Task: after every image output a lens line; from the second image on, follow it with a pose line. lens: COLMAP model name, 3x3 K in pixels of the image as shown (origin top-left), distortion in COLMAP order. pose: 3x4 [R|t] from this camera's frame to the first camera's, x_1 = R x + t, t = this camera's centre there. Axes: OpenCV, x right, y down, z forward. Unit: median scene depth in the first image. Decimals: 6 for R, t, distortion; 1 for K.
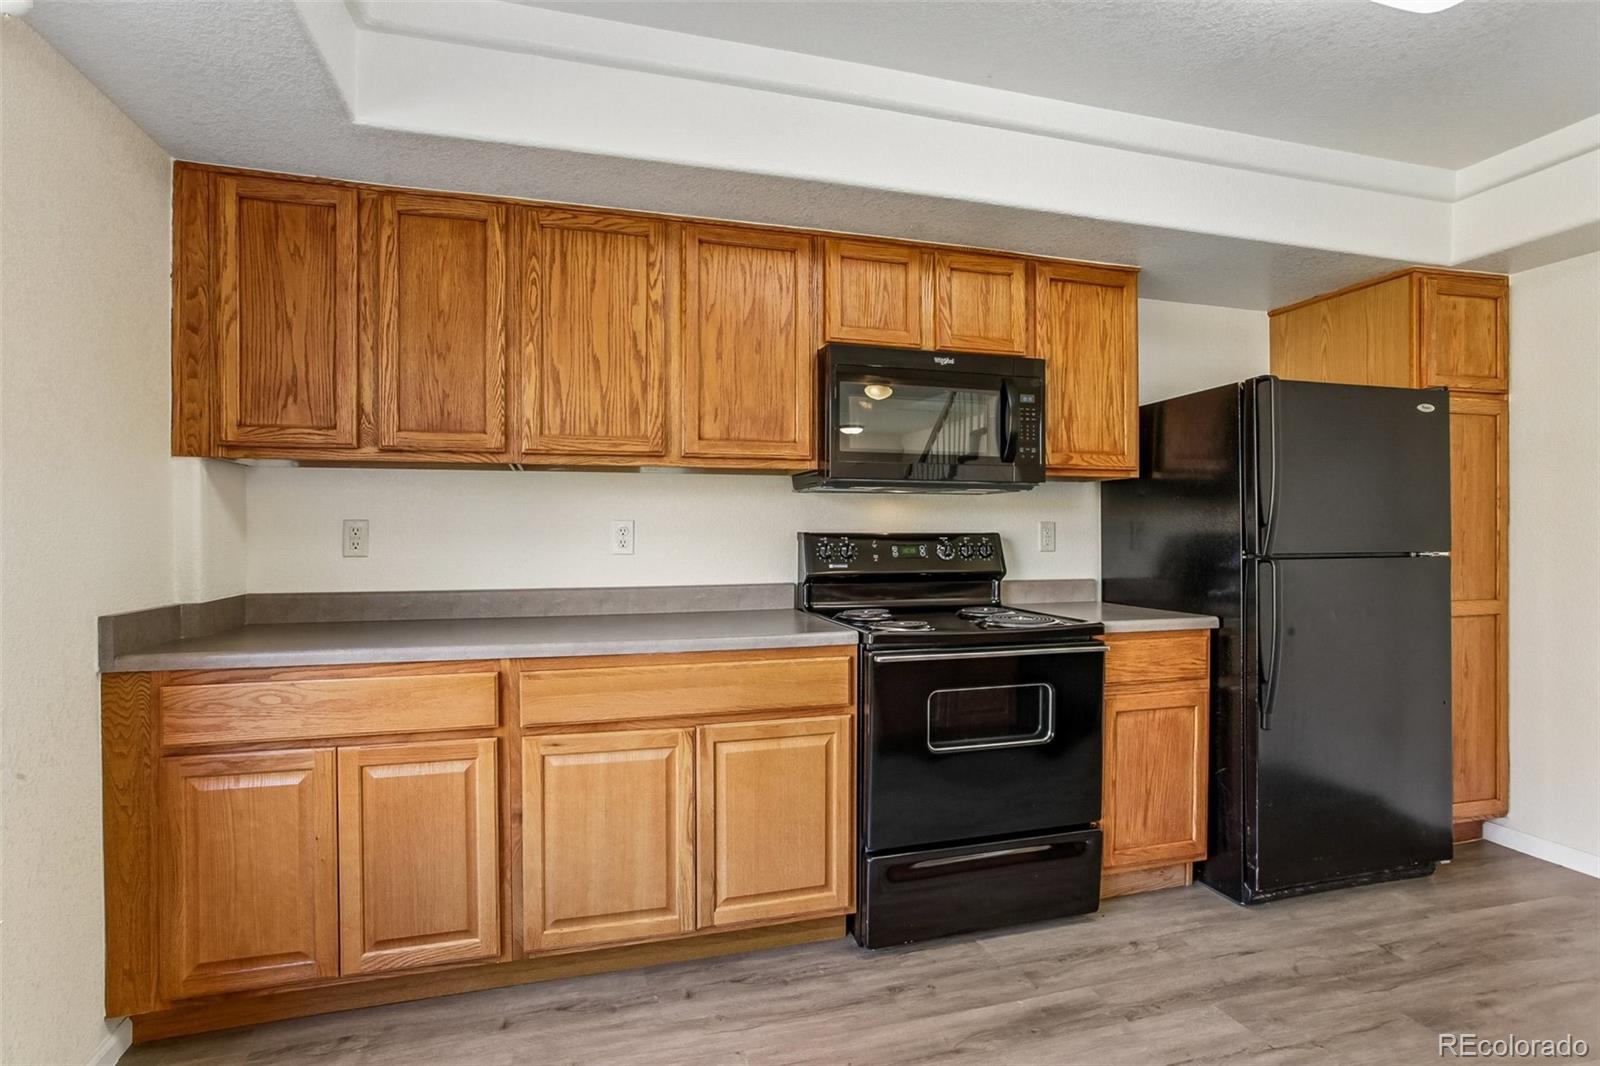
lens RADIAL K [[781.5, 0, 782.6], [0, 781.5, 539.2], [0, 0, 1]] dist [-0.058738, 0.034705]
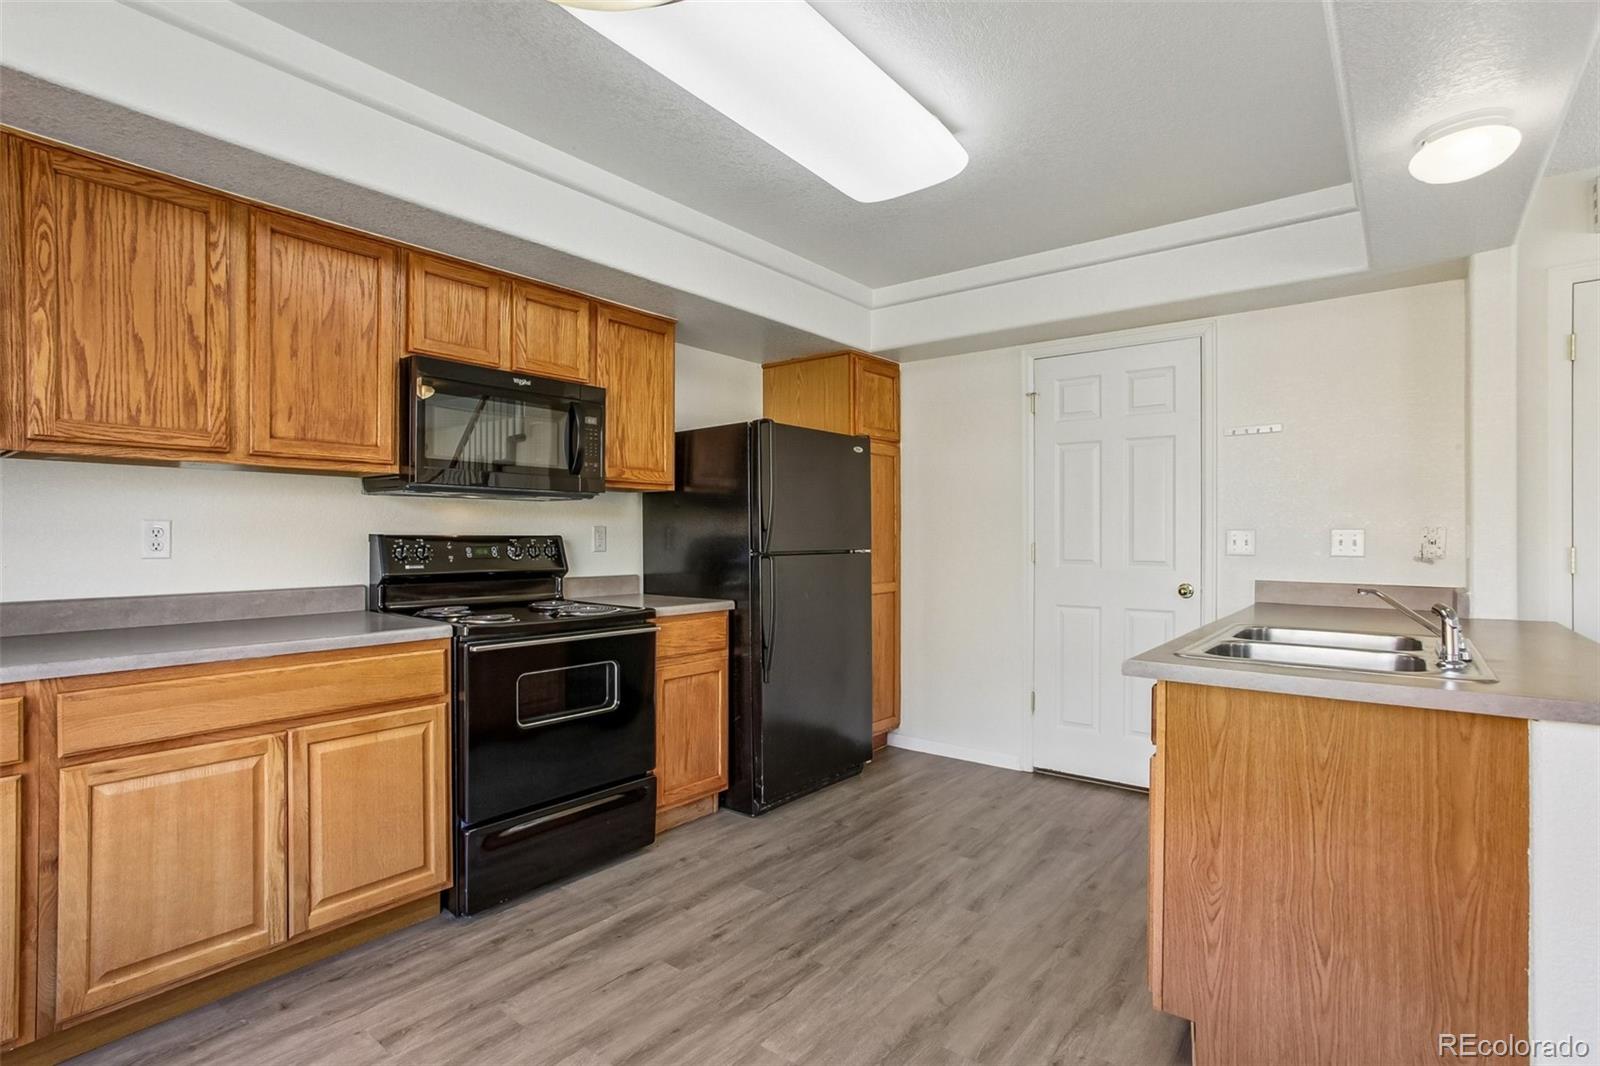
lens RADIAL K [[781.5, 0, 782.6], [0, 781.5, 539.2], [0, 0, 1]] dist [-0.058738, 0.034705]
pose [[0.817298, 0.000369, 0.576215, -0.141749], [0.001305, 0.999996, -0.002491, 0.000705], [-0.576213, 0.002787, 0.817295, -0.141565]]
